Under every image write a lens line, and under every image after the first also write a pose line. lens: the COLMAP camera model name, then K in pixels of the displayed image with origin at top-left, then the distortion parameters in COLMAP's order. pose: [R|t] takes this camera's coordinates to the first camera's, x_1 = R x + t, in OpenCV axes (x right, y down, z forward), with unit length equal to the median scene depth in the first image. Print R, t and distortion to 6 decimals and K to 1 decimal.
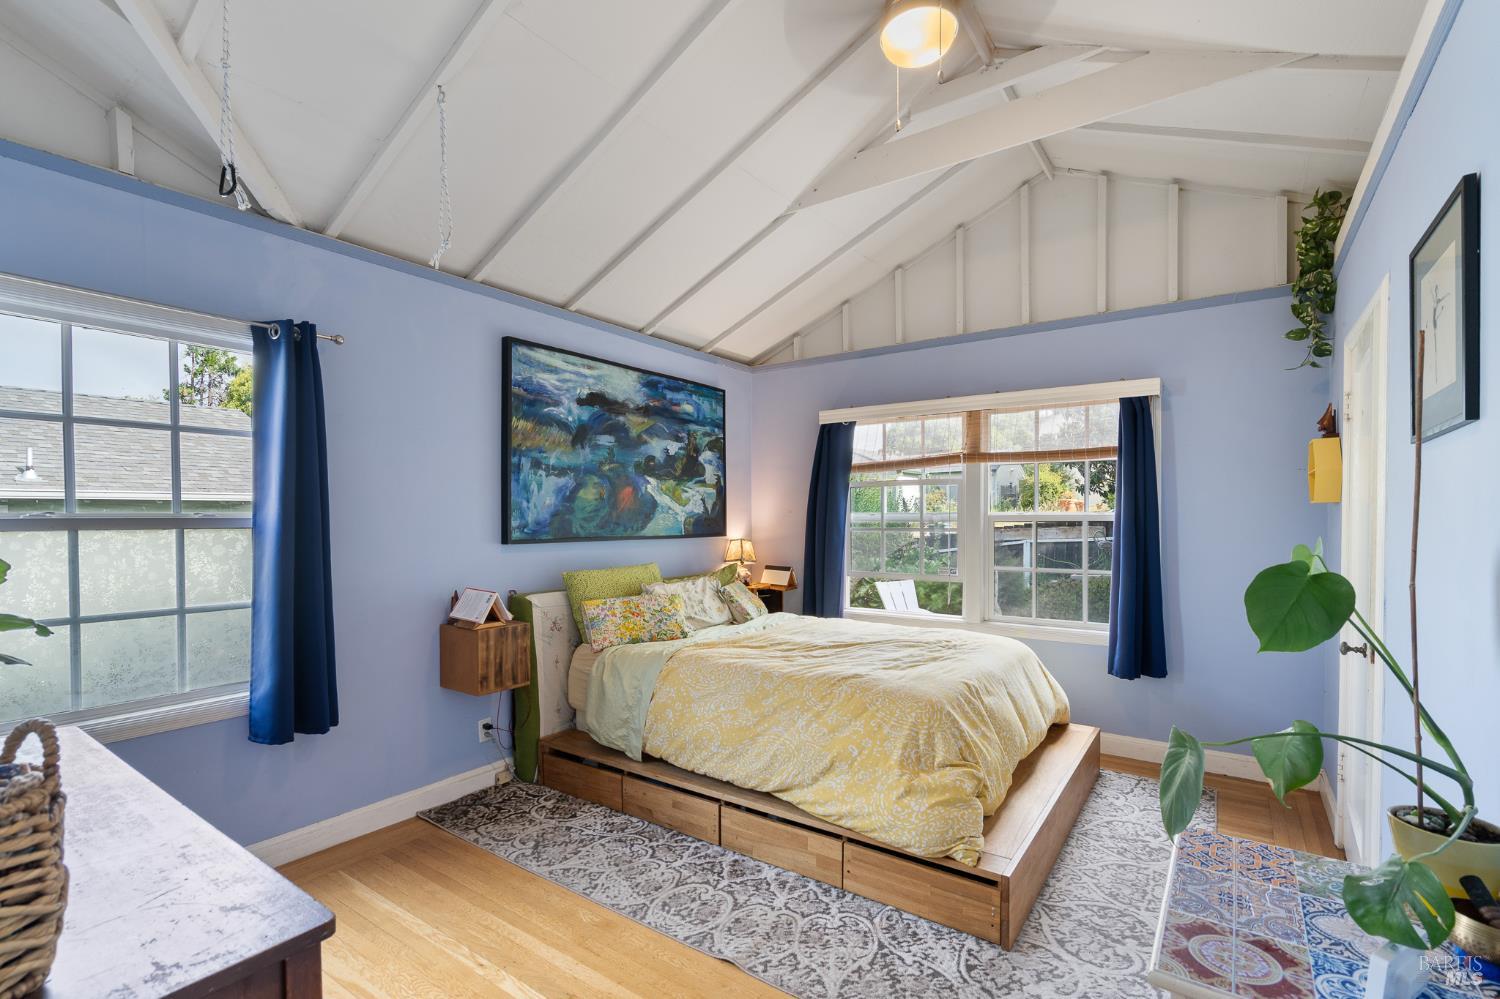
lens RADIAL K [[683.6, 0, 745.6], [0, 683.6, 524.3], [0, 0, 1]] dist [-0.003242, 0.000923]
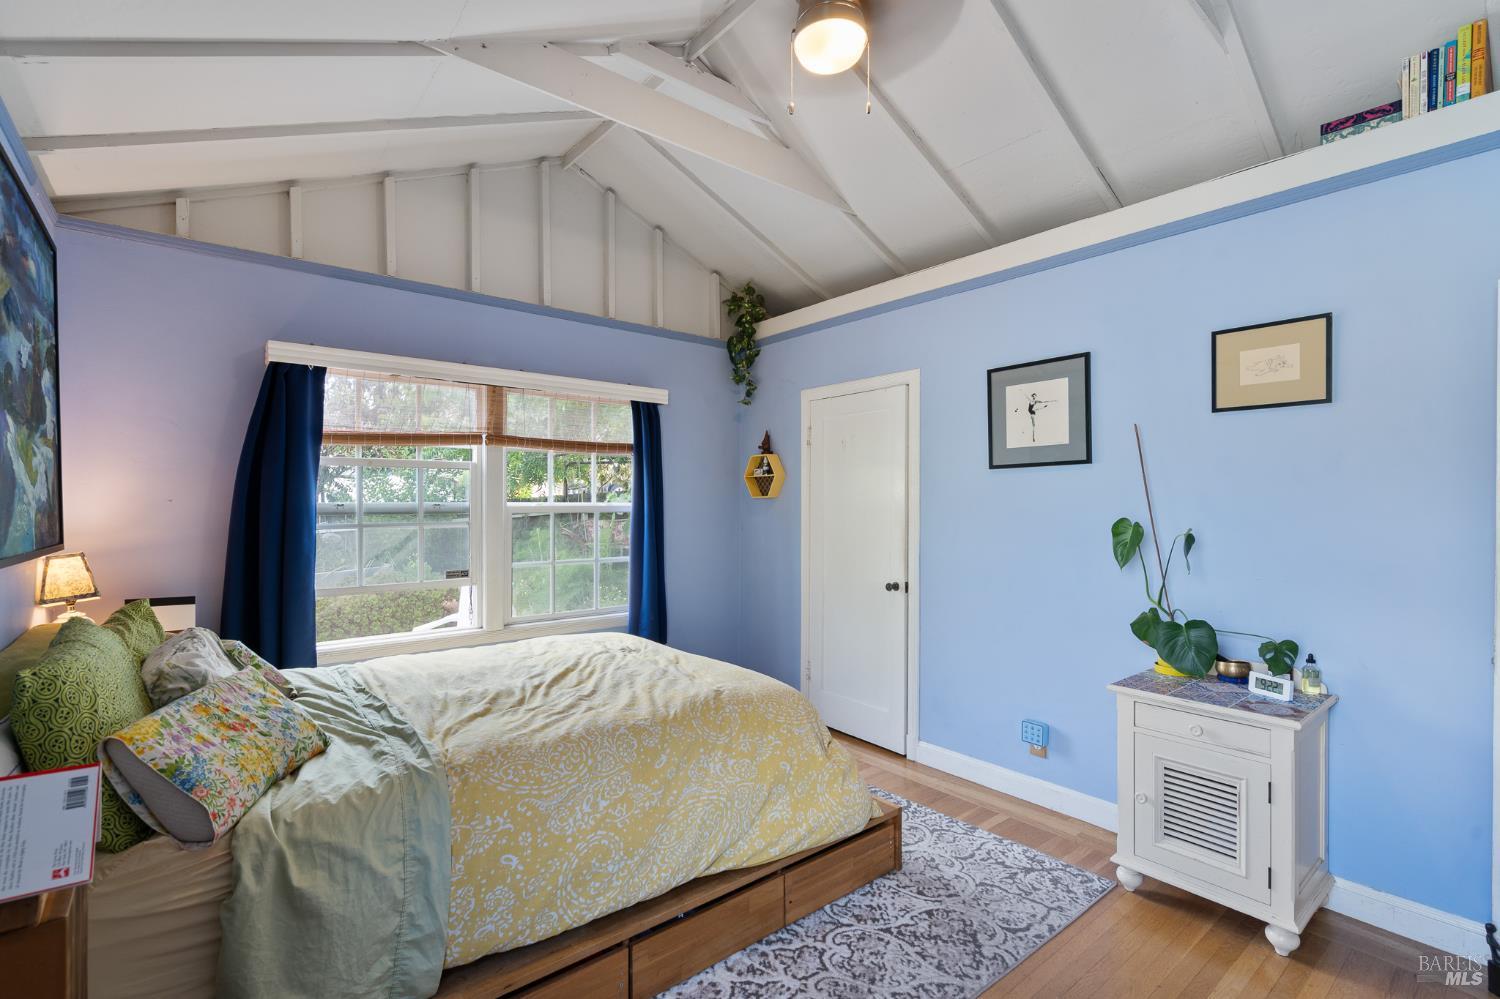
lens RADIAL K [[683.6, 0, 746.8], [0, 683.6, 504.2], [0, 0, 1]] dist [-0.003242, 0.000923]
pose [[0.265266, 0.001706, 0.964174, -0.468020], [0.013157, 0.999899, -0.005389, -0.007842], [-0.964085, 0.014115, 0.265217, 0.516039]]
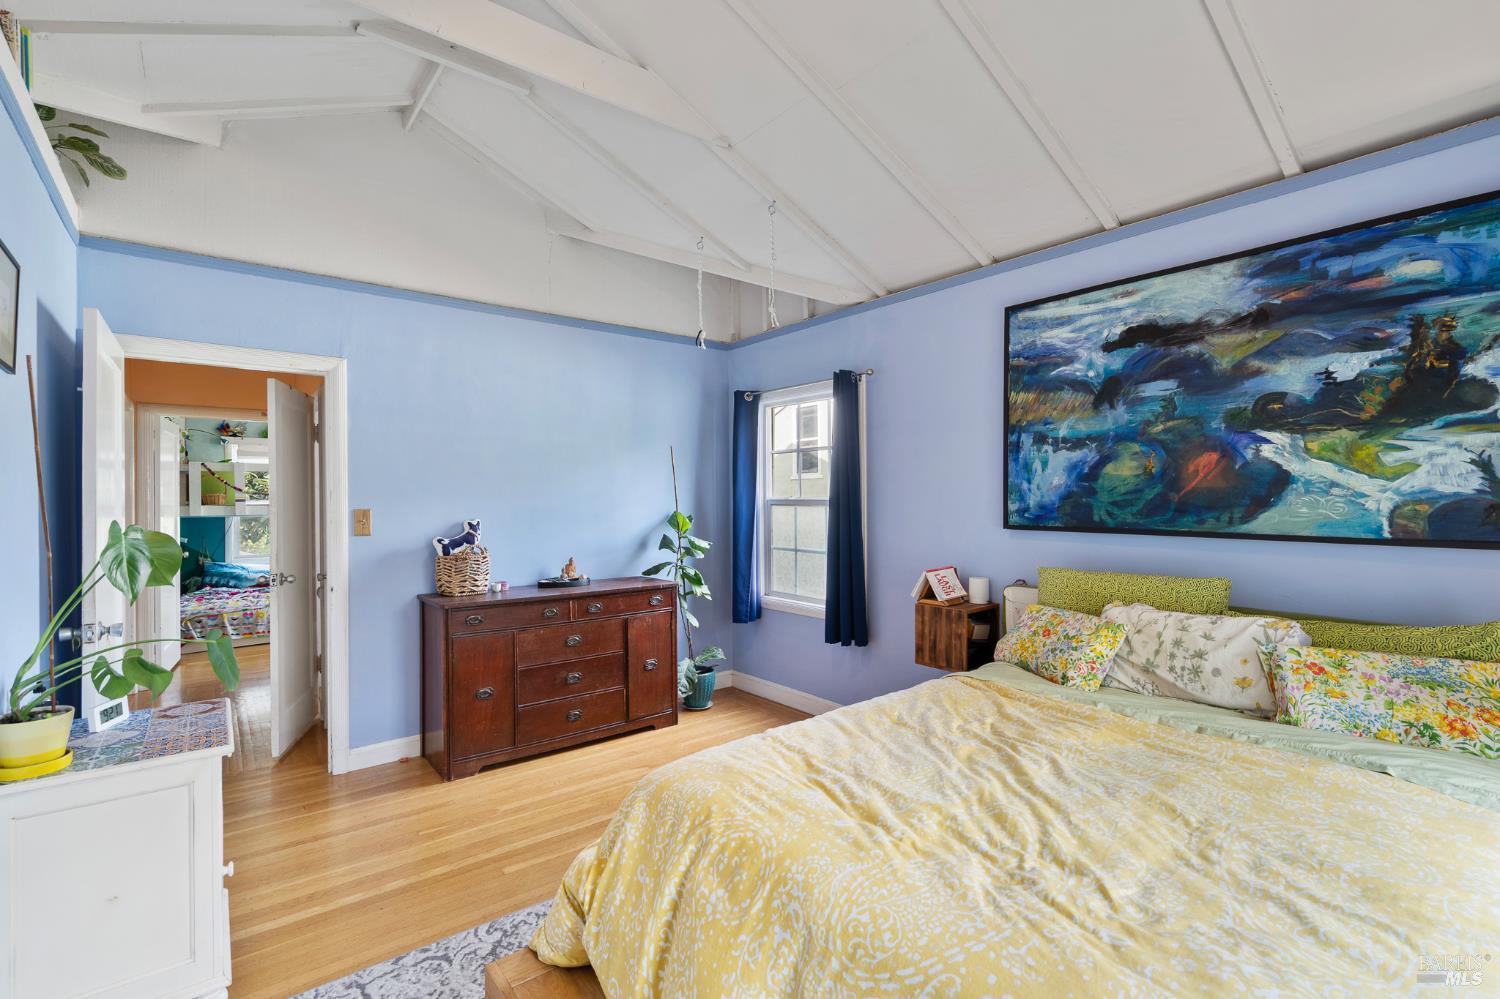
lens RADIAL K [[683.6, 0, 758.5], [0, 683.6, 497.9], [0, 0, 1]] dist [-0.003242, 0.000923]
pose [[-0.263461, 0.002279, -0.964667, 0.582554], [-0.010822, 0.999927, 0.005318, -0.013286], [0.964609, 0.011841, -0.263417, 0.827541]]
